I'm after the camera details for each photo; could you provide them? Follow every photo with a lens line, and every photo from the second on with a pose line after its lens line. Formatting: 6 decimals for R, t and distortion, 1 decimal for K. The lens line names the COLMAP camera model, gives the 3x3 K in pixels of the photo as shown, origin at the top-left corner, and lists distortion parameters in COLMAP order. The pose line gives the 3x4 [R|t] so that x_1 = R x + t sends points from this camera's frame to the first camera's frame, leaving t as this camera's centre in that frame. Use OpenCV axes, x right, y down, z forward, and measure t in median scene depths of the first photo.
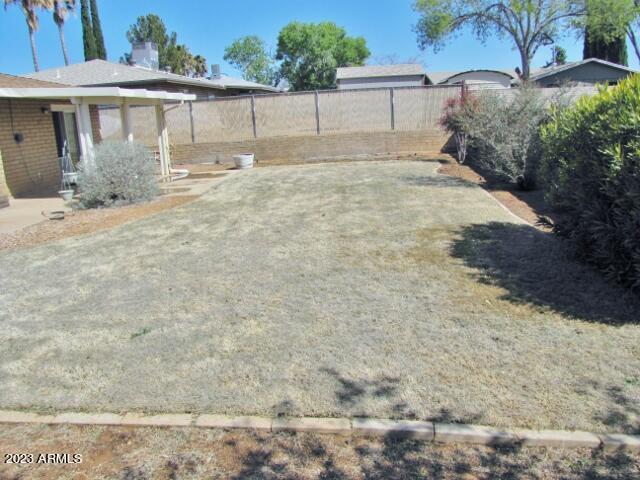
lens RADIAL K [[526.6, 0, 321.2], [0, 526.6, 242.8], [0, 0, 1]] dist [-0.100851, 0.064443]
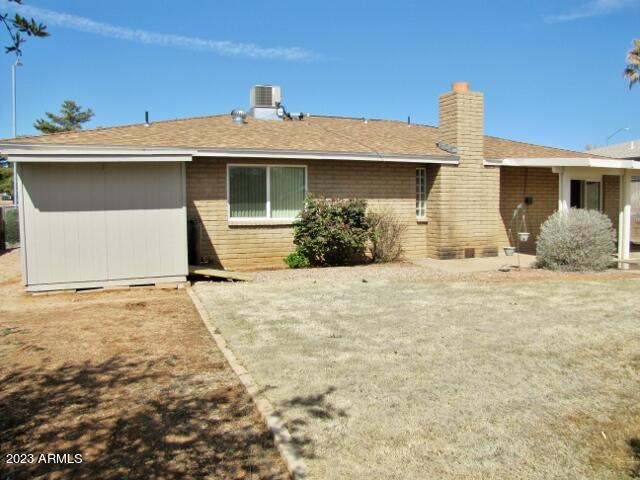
lens RADIAL K [[526.6, 0, 324.7], [0, 526.6, 240.5], [0, 0, 1]] dist [-0.100851, 0.064443]
pose [[0.429066, 0.104622, -0.897194, 1.203183], [-0.226541, 0.973988, 0.005239, -0.101908], [0.874404, 0.201003, 0.441606, 0.464054]]
